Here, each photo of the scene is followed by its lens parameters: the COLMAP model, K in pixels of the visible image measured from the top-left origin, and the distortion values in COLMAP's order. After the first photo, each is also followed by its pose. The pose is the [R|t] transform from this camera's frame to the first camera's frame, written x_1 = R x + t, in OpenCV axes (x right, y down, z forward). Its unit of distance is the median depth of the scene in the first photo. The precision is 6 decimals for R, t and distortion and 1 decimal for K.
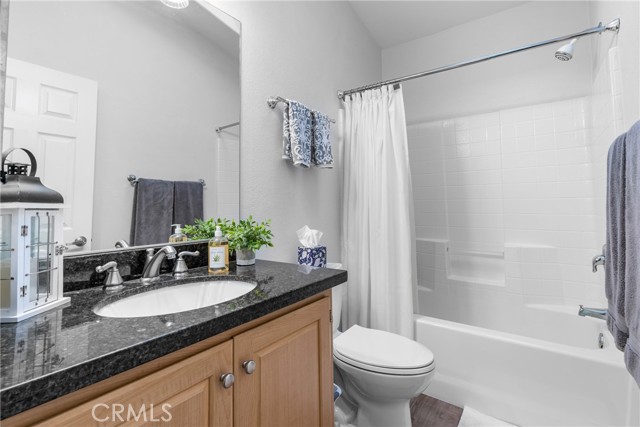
lens RADIAL K [[293.0, 0, 321.6], [0, 293.0, 185.3], [0, 0, 1]] dist [-0.001420, 0.000224]
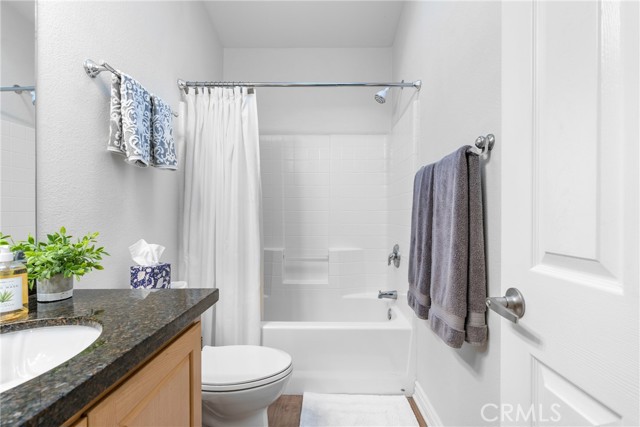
lens RADIAL K [[289.4, 0, 322.6], [0, 289.4, 213.8], [0, 0, 1]] dist [-0.002603, 0.000311]
pose [[0.827983, 0.011946, 0.560626, -0.083264], [-0.045136, 0.997949, 0.045396, 0.009359], [-0.558933, -0.062892, 0.826824, 0.075609]]
